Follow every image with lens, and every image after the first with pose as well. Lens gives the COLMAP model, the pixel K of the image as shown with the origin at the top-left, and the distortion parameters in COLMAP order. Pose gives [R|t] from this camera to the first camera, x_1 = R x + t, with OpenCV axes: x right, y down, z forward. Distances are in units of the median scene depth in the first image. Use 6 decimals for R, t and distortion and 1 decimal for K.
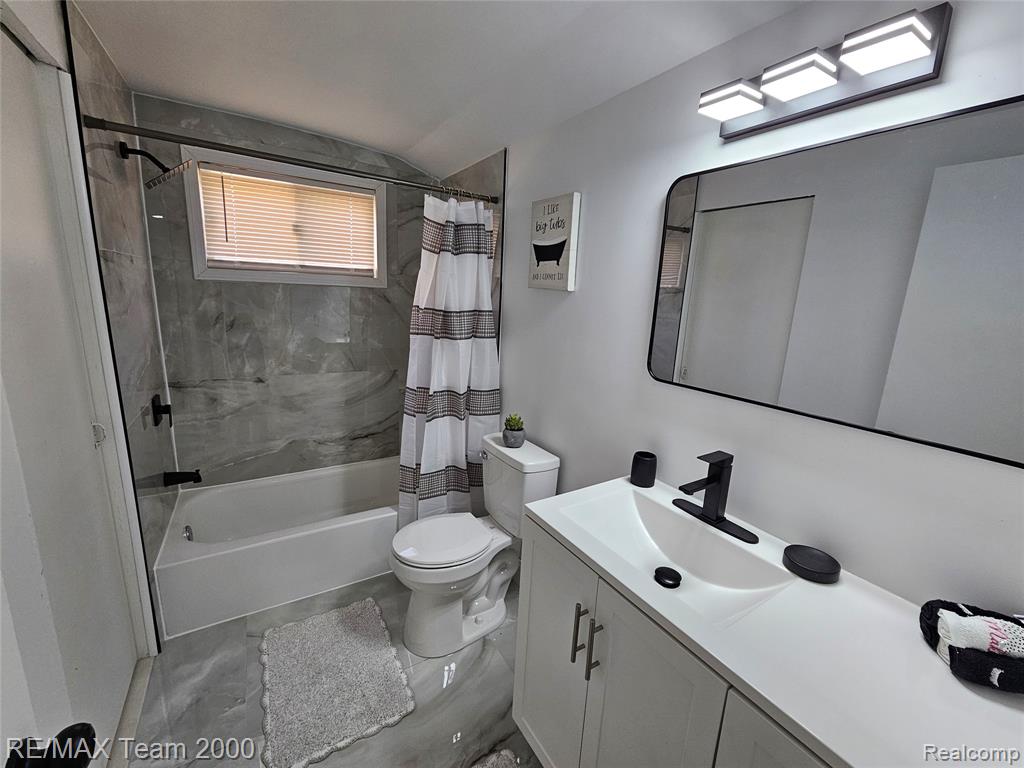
lens RADIAL K [[420.2, 0, 506.6], [0, 420.2, 378.8], [0, 0, 1]] dist [0.003141, -0.000493]
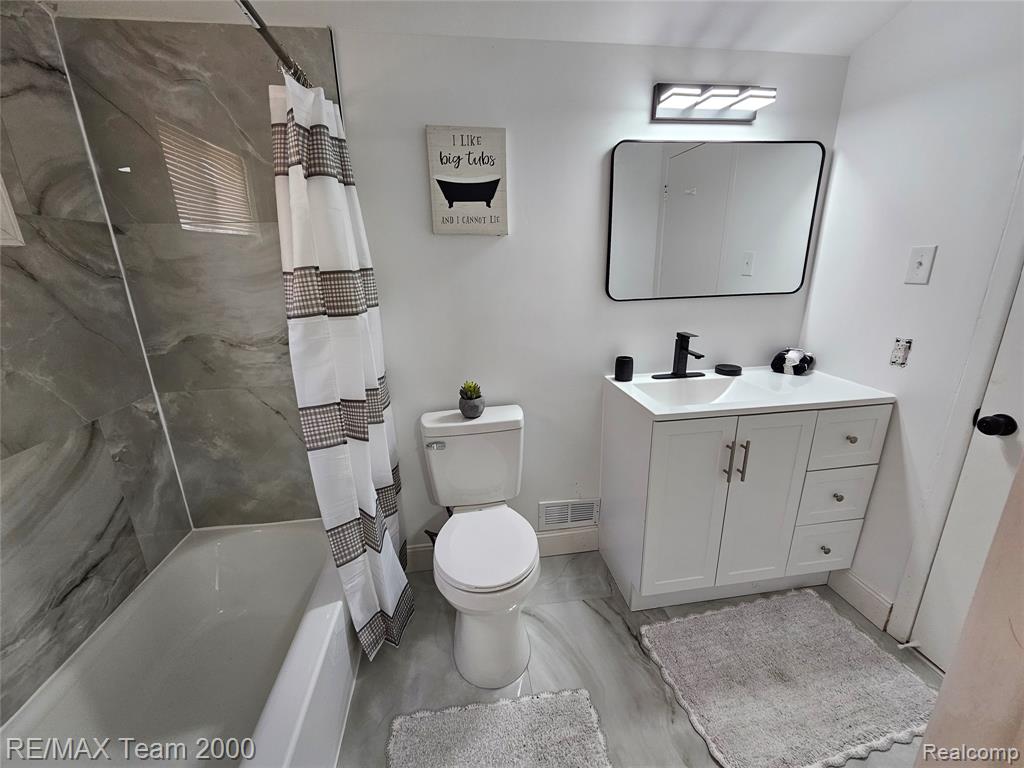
lens RADIAL K [[420.2, 0, 508.0], [0, 420.2, 385.5], [0, 0, 1]] dist [0.003141, -0.000493]
pose [[0.400113, -0.307079, 0.863489, -0.749773], [0.232034, 0.945439, 0.228705, -0.094459], [-0.886606, 0.108851, 0.449535, 0.558096]]
